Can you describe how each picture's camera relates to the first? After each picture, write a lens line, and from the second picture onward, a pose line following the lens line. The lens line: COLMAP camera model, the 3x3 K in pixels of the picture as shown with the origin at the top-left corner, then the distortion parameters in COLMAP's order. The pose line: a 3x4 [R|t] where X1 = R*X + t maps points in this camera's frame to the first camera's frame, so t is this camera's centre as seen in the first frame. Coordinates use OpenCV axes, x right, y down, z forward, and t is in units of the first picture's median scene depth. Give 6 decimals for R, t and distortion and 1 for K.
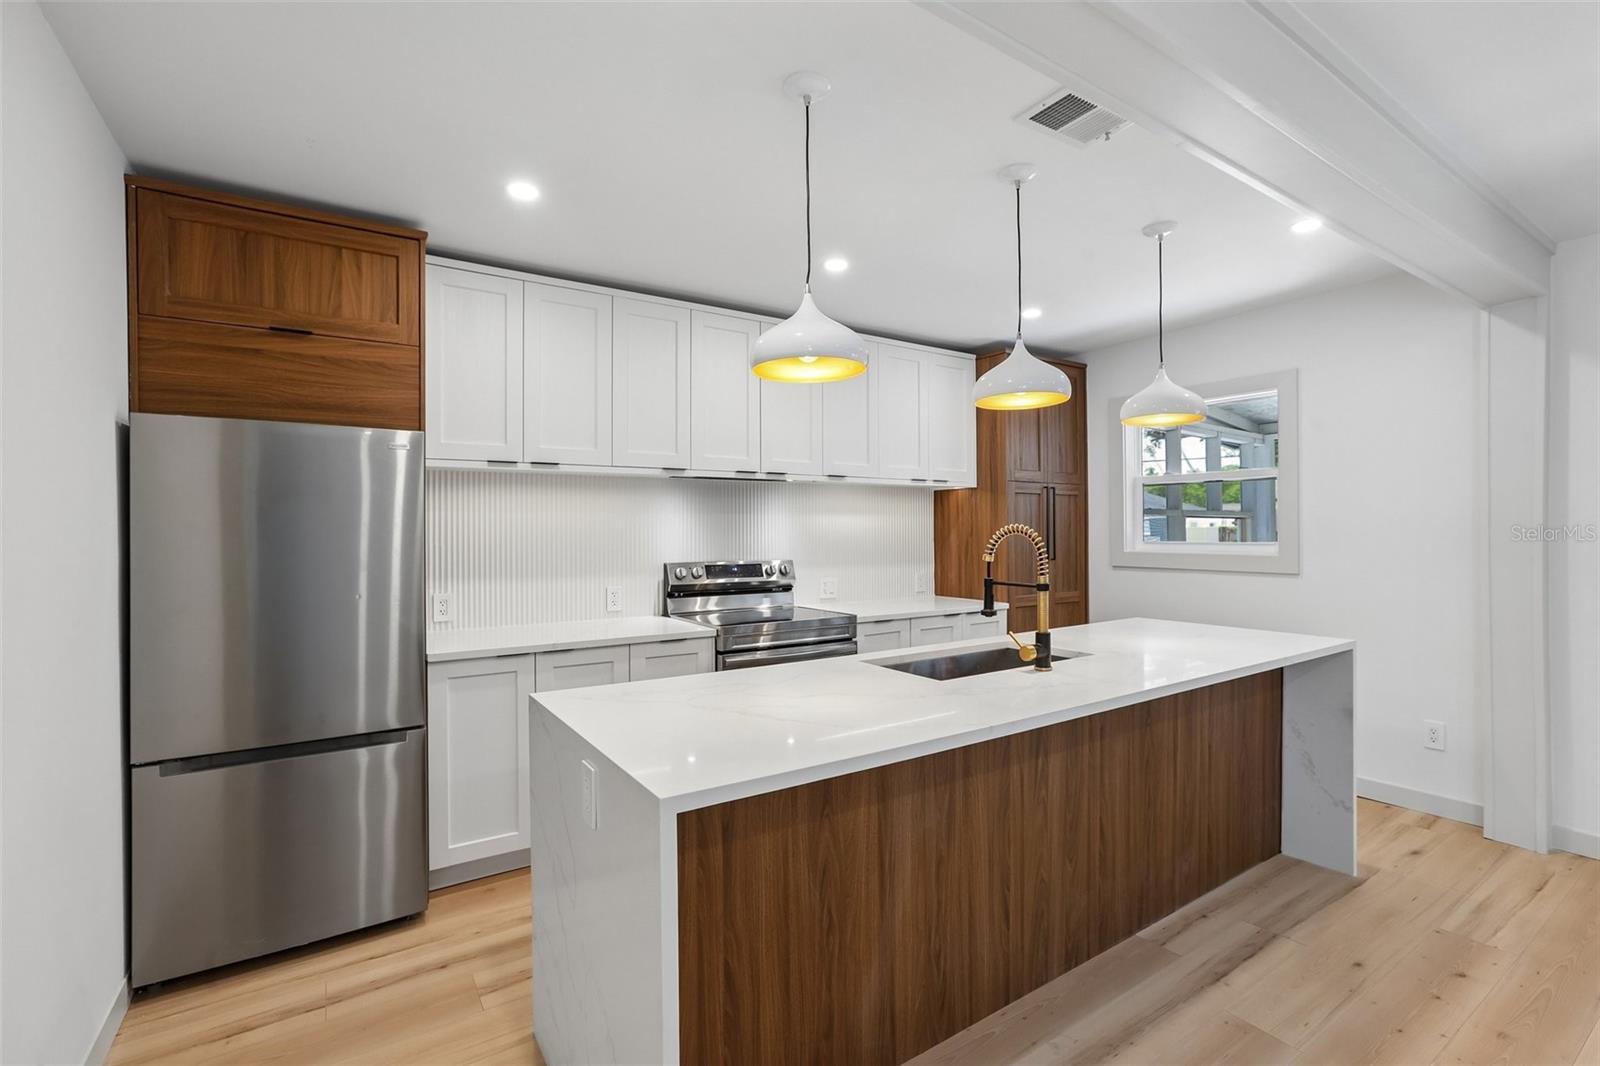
lens RADIAL K [[762.1, 0, 800.0], [0, 762.1, 533.0], [0, 0, 1]] dist [-0.029921, 0.008980]
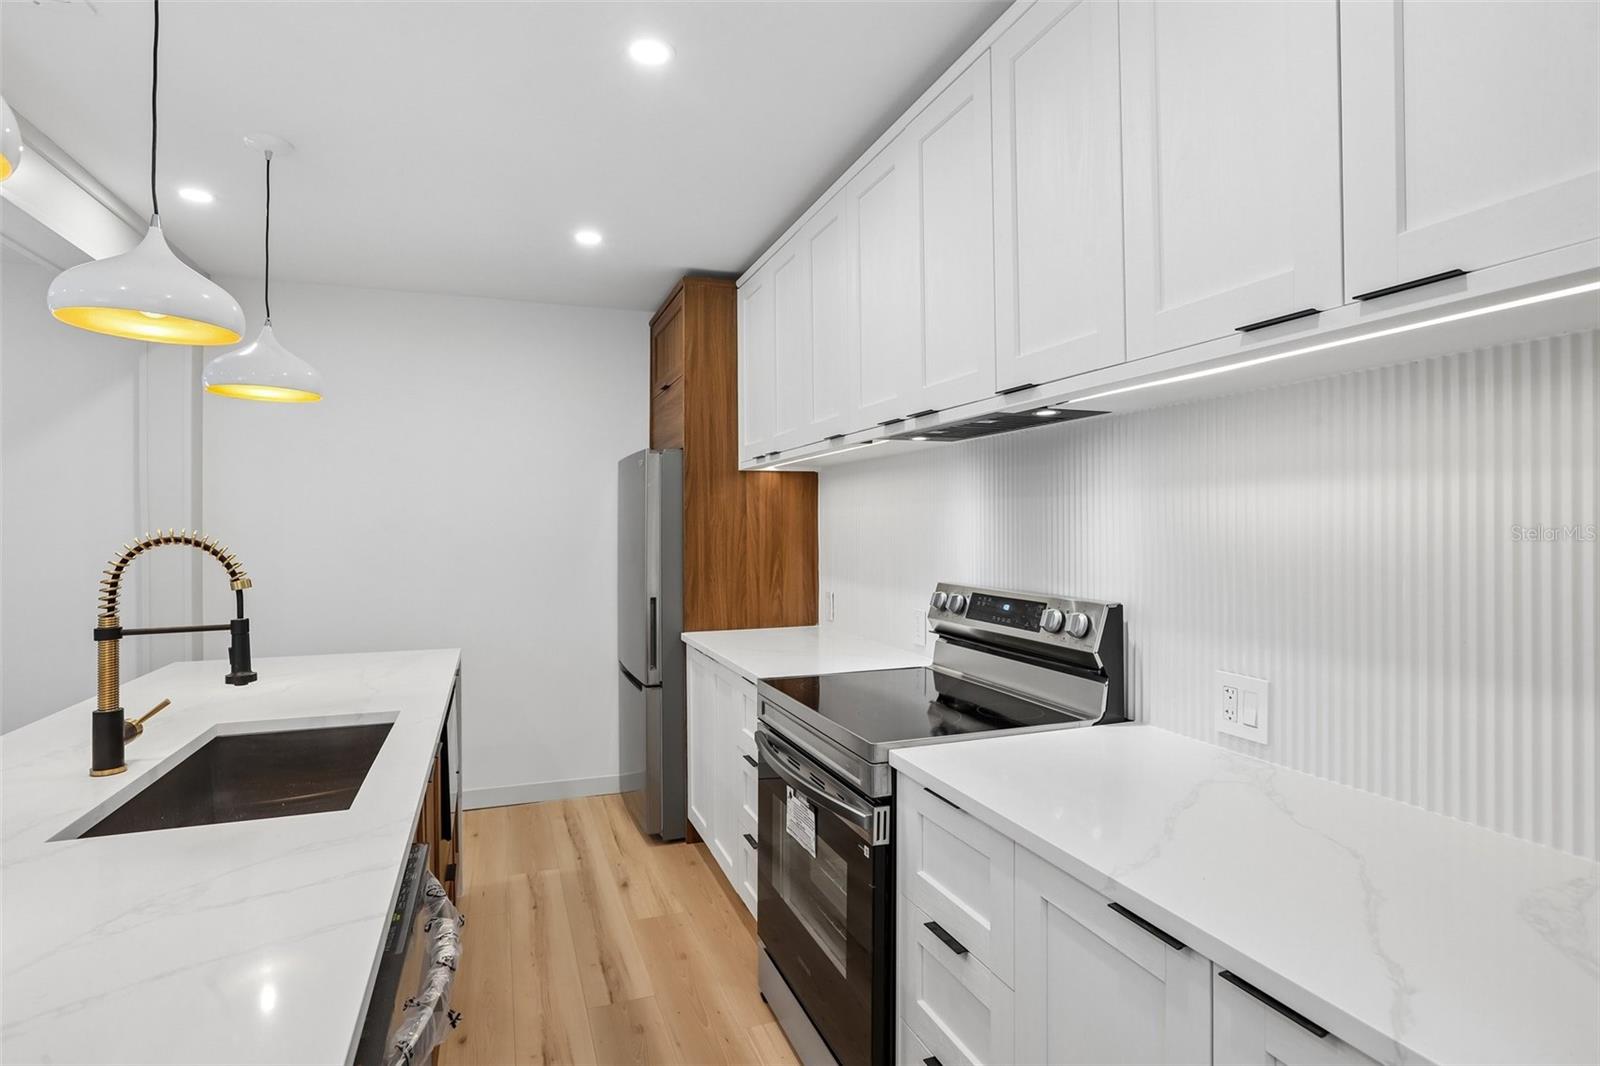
lens RADIAL K [[843.0, 0, 800.0], [0, 843.0, 533.0], [0, 0, 1]] dist [-0.026193, 0.028660]
pose [[-0.262010, 0.011464, -0.964997, 0.584343], [-0.002180, 0.999920, 0.012470, -0.009983], [0.965063, 0.005371, -0.261964, 1.220885]]
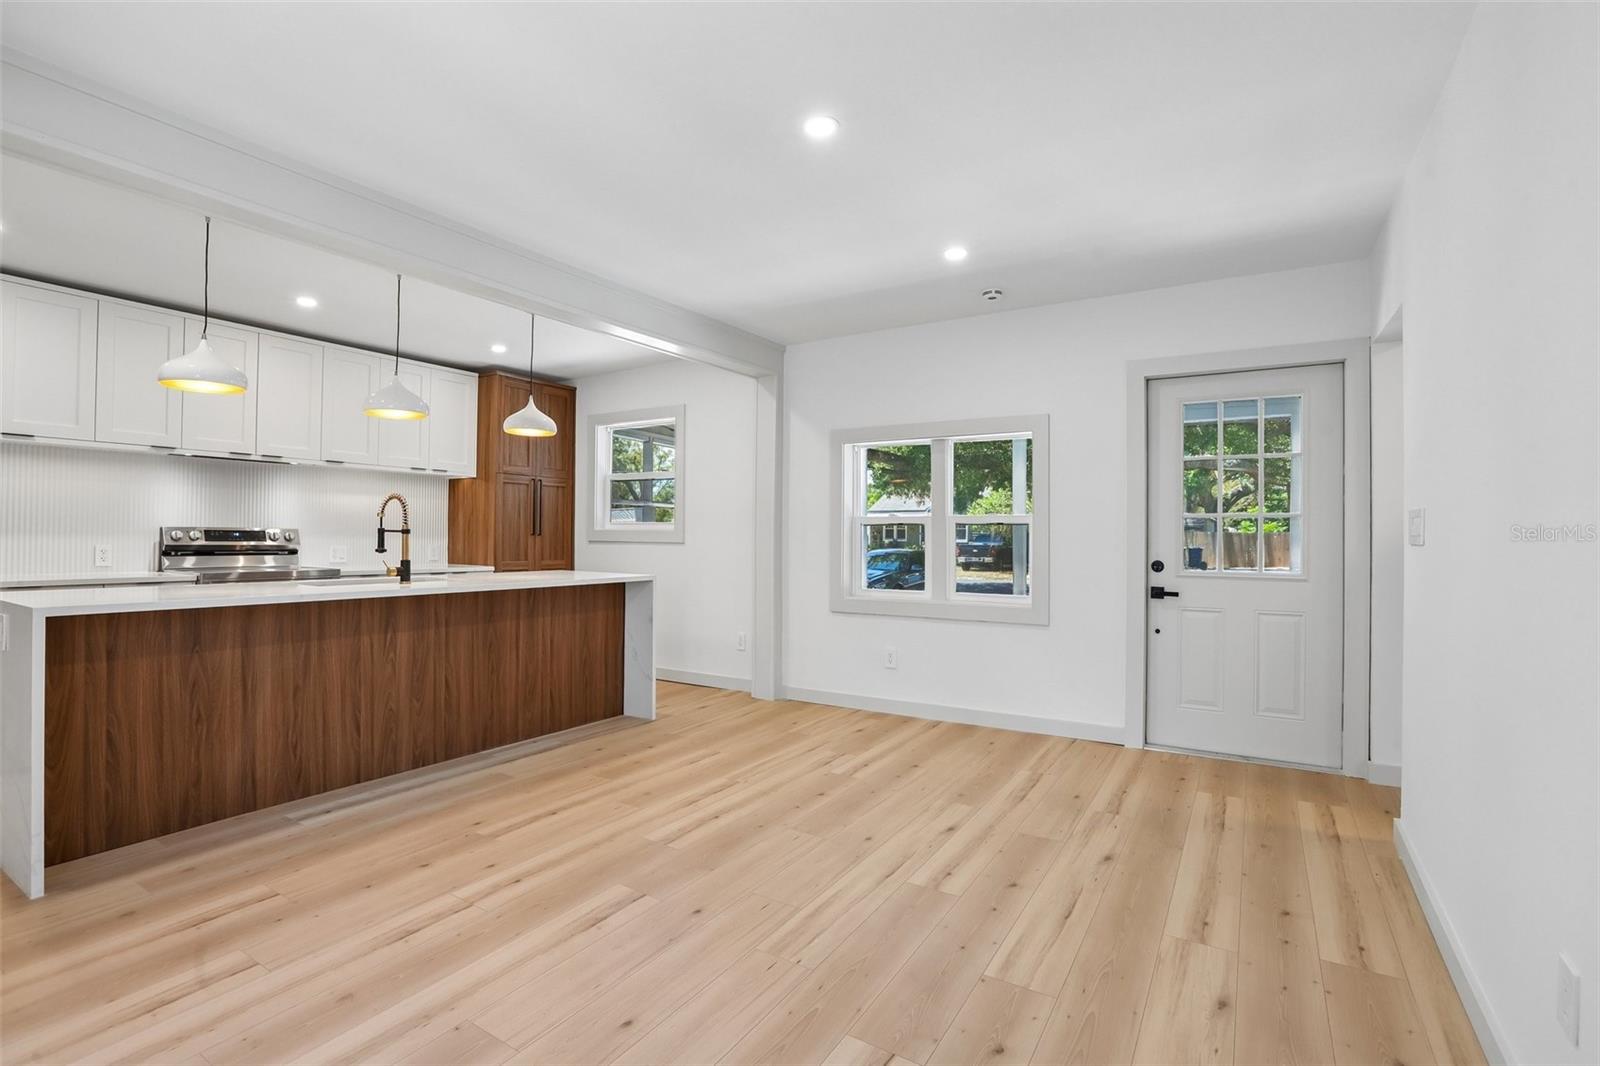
lens RADIAL K [[762.1, 0, 800.0], [0, 762.1, 533.0], [0, 0, 1]] dist [-0.029921, 0.008980]
pose [[0.911019, 0.016805, 0.412021, 0.284999], [-0.014502, 0.999857, -0.008714, 0.051566], [-0.412109, 0.001964, 0.911132, -0.540400]]
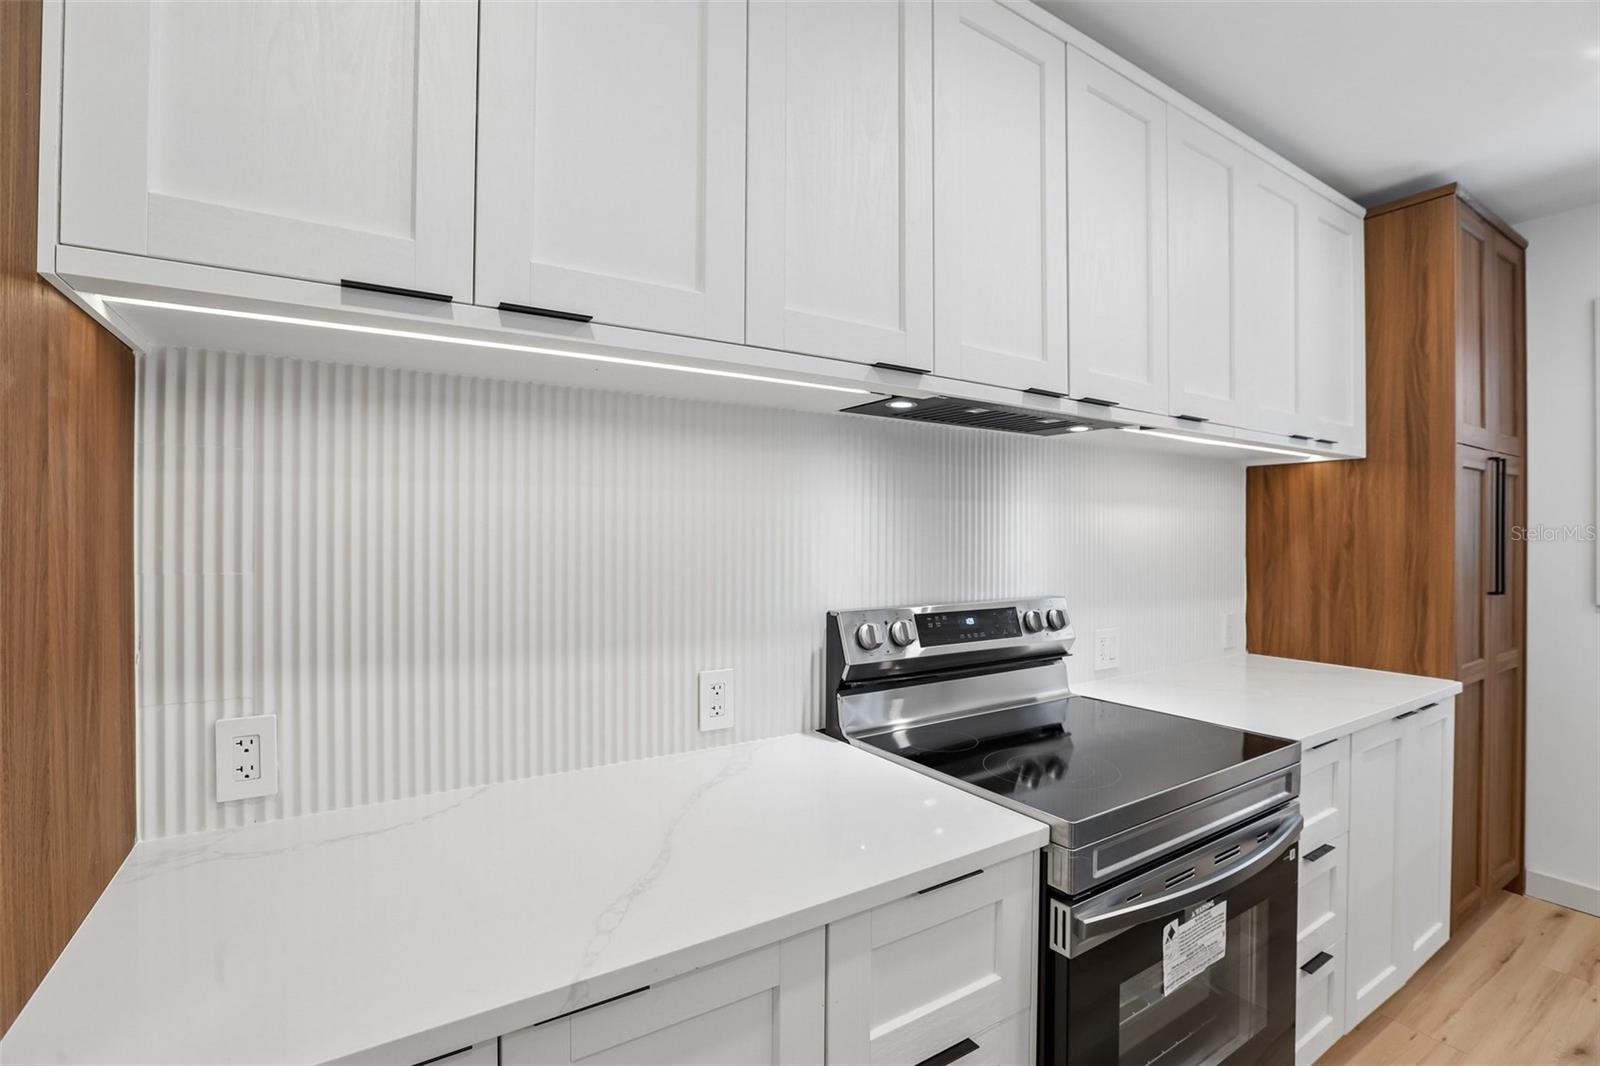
lens RADIAL K [[762.1, 0, 800.0], [0, 762.1, 533.0], [0, 0, 1]] dist [-0.029921, 0.008980]
pose [[0.999919, 0.008186, -0.009783, -0.219357], [-0.008210, 0.999963, -0.002402, -0.003779], [0.009763, 0.002482, 0.999949, 0.658852]]
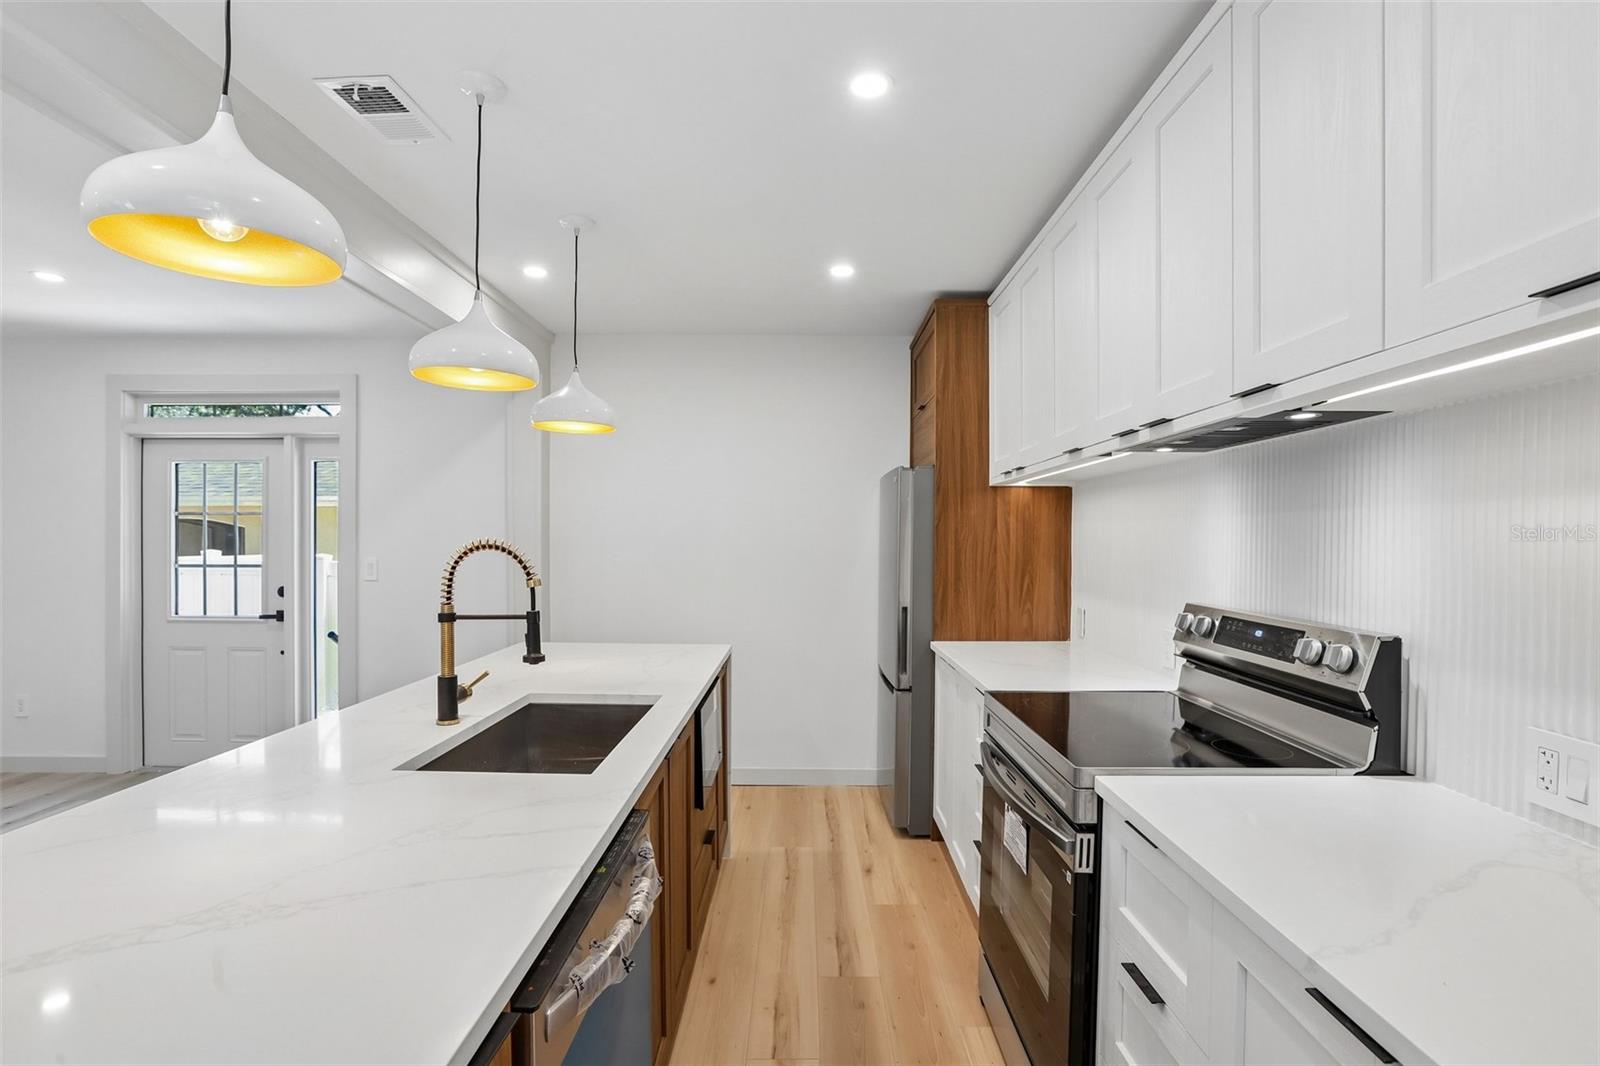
lens RADIAL K [[788.5, 0, 795.5], [0, 788.5, 561.4], [0, 0, 1]] dist [-0.032140, 0.025471]
pose [[-0.588040, 0.021426, -0.808548, 0.546766], [-0.011407, 0.999330, 0.034777, -0.010664], [0.808751, 0.029673, -0.587402, 1.263713]]
